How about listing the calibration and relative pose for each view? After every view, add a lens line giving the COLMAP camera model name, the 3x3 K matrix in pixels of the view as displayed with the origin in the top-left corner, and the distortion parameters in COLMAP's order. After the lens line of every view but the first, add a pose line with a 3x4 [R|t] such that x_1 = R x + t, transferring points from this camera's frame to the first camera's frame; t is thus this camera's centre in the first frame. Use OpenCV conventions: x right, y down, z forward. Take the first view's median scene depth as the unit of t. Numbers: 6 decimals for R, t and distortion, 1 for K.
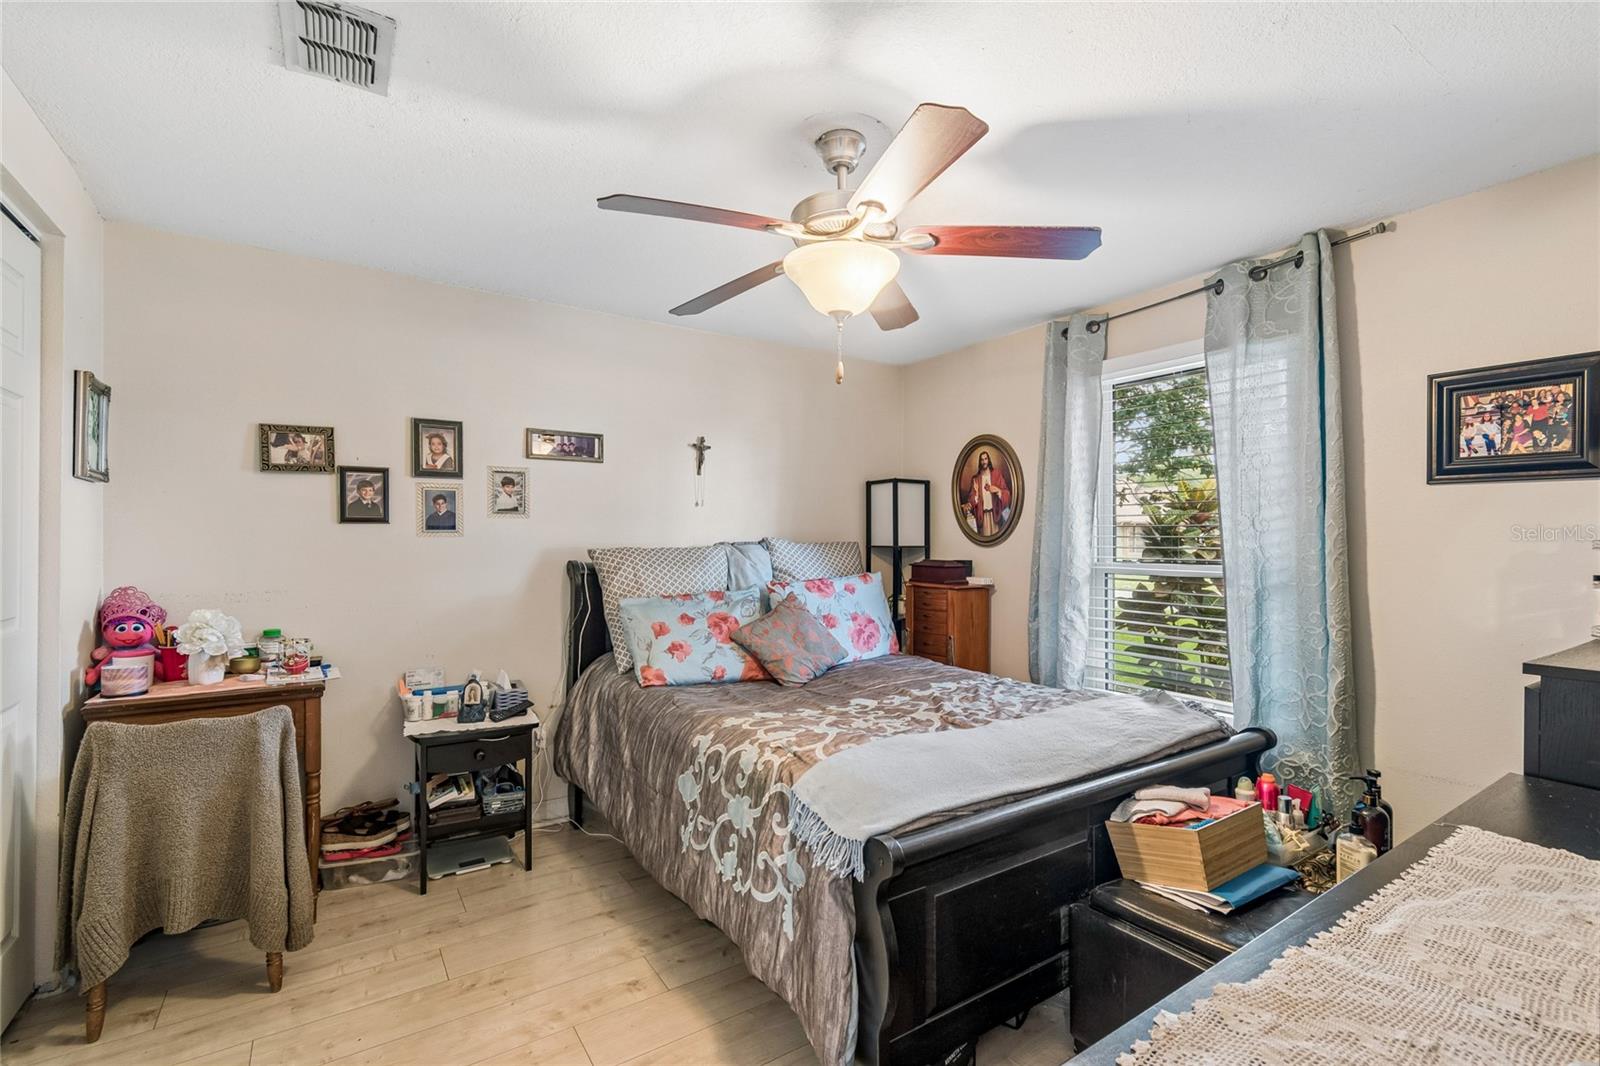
lens RADIAL K [[703.4, 0, 798.0], [0, 703.4, 537.6], [0, 0, 1]] dist [0.000273, -0.001256]
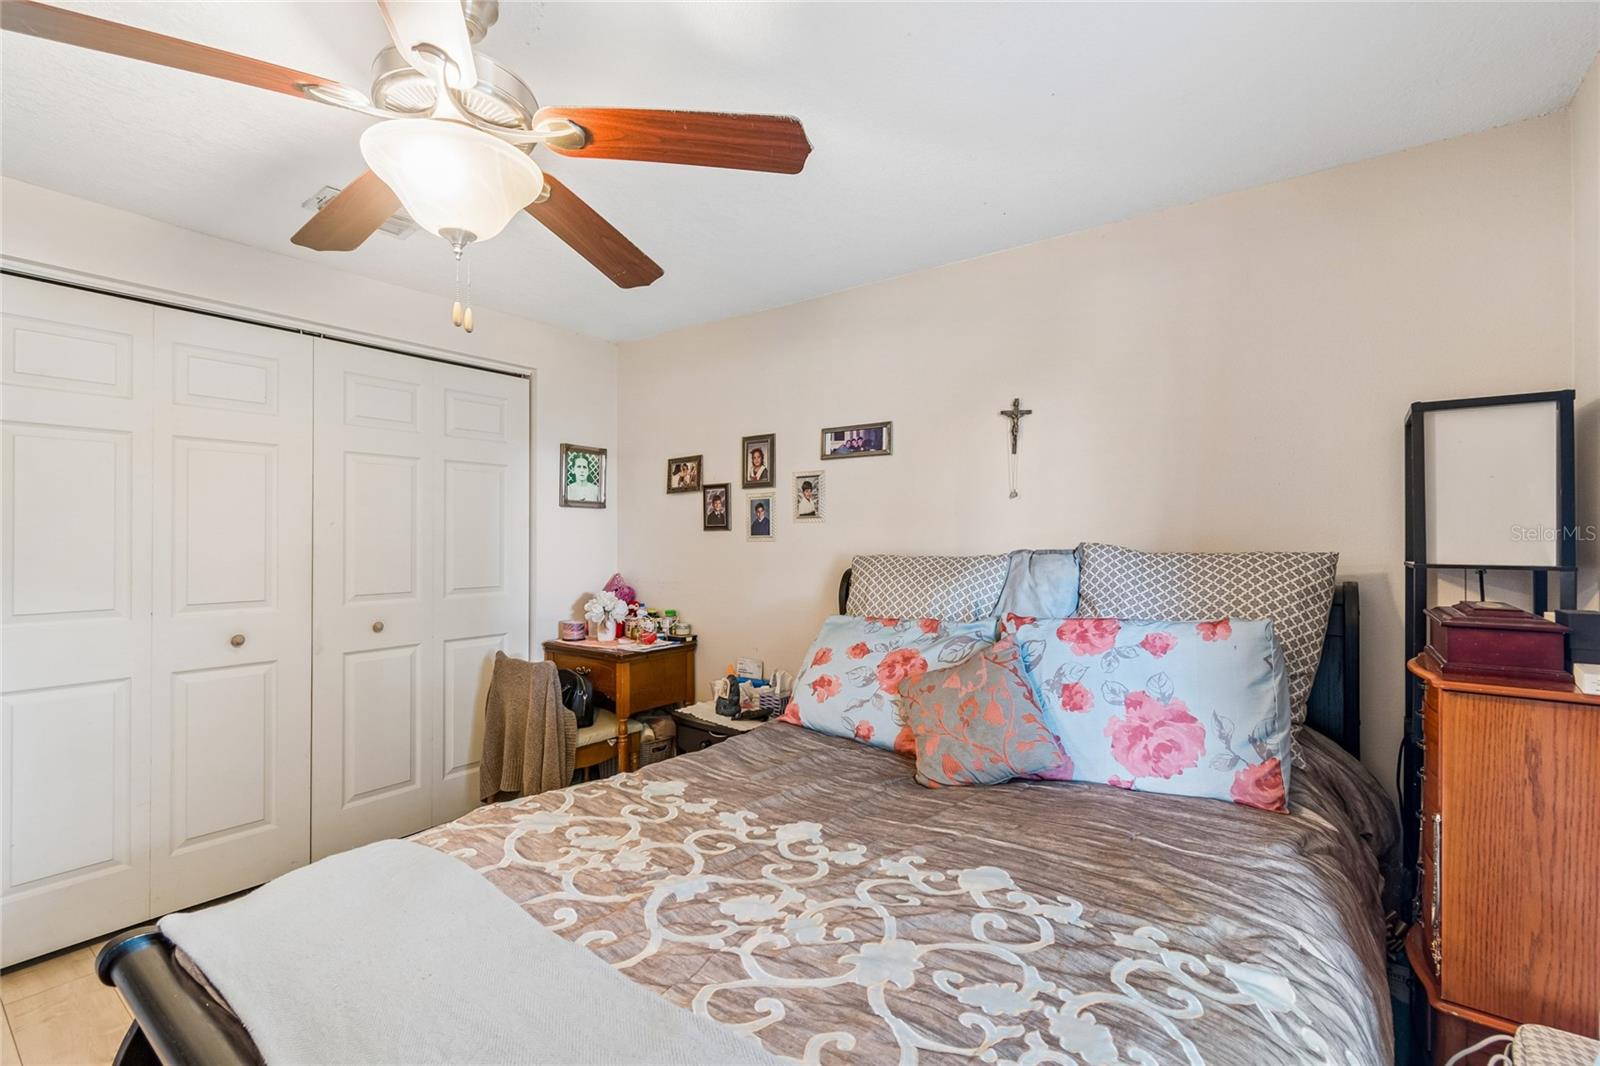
lens RADIAL K [[703.4, 0, 801.0], [0, 703.4, 531.7], [0, 0, 1]] dist [0.000273, -0.001256]
pose [[0.346095, -0.007162, -0.938172, 0.547142], [0.005990, 0.999967, -0.005425, -0.010066], [0.938180, -0.003742, 0.346126, 0.681951]]
